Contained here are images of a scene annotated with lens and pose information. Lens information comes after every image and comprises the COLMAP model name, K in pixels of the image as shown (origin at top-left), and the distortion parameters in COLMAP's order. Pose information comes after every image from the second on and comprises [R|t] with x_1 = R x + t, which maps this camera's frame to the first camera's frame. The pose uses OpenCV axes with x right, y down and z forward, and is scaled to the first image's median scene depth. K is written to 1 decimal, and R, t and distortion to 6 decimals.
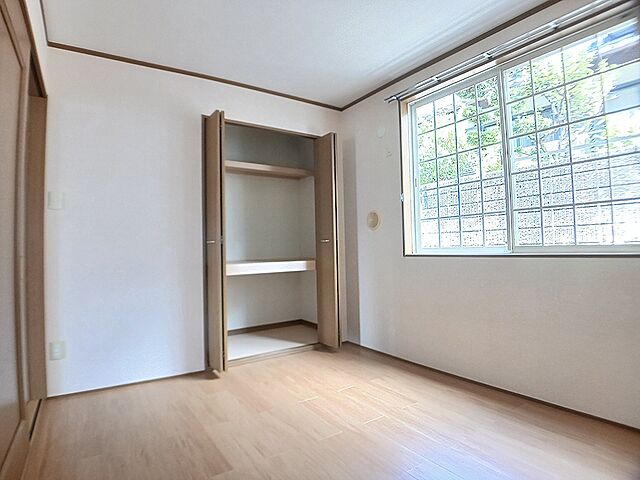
lens RADIAL K [[361.4, 0, 320.0], [0, 361.4, 240.0], [0, 0, 1]] dist [-0.075106, 0.000670]
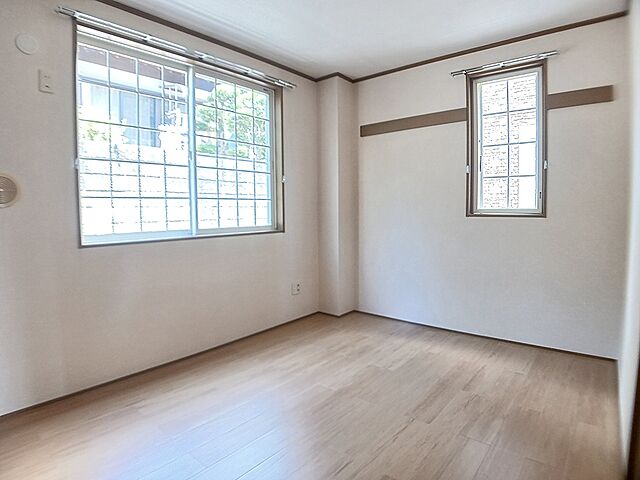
lens RADIAL K [[361.4, 0, 320.0], [0, 361.4, 240.0], [0, 0, 1]] dist [-0.075106, 0.000670]
pose [[-0.277163, -0.044767, 0.959780, -0.682118], [0.002864, 0.998871, 0.047417, 0.001052], [-0.960819, 0.015891, -0.276722, 0.911985]]
